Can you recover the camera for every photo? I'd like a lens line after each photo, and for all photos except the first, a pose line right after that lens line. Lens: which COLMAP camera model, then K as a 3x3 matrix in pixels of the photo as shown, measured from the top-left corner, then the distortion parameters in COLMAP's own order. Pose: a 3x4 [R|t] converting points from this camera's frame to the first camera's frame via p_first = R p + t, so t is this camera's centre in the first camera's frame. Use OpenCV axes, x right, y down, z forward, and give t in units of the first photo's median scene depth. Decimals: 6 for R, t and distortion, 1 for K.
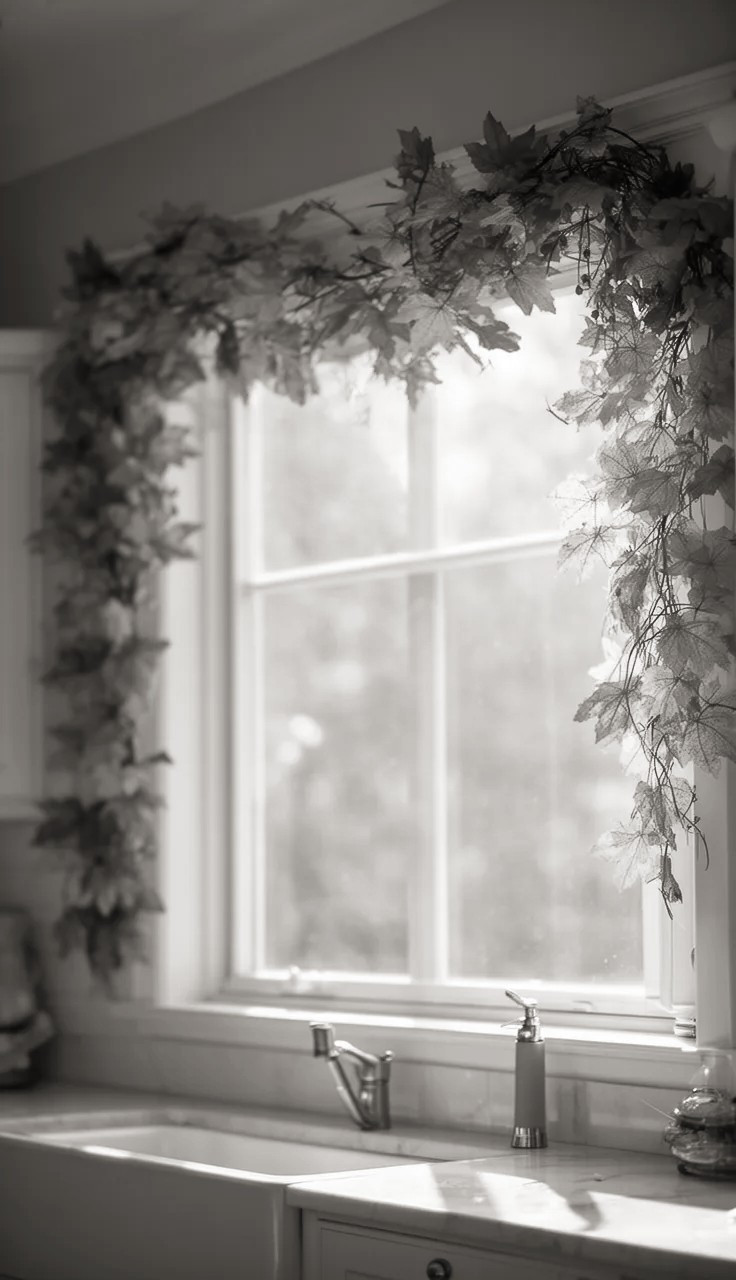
lens RADIAL K [[2048.7, 0, 368.0], [0, 2048.7, 640.0], [0, 0, 1]] dist [-0.000912, -0.004129]
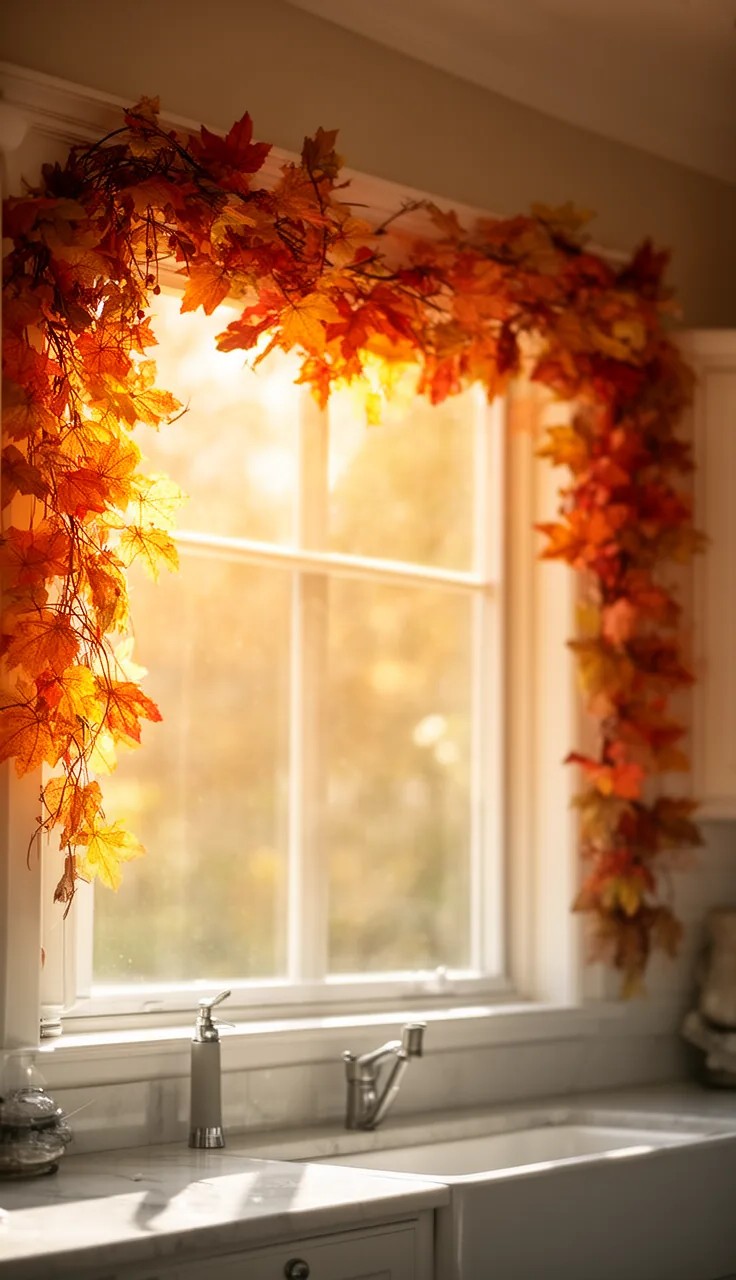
lens RADIAL K [[2048.7, 0, 368.0], [0, 2048.7, 640.0], [0, 0, 1]] dist [-0.000912, -0.004129]
pose [[-0.014453, 0.106079, 0.994253, -0.983112], [-0.106793, 0.988505, -0.107018, 0.105908], [-0.994176, -0.107726, -0.002959, 0.992609]]
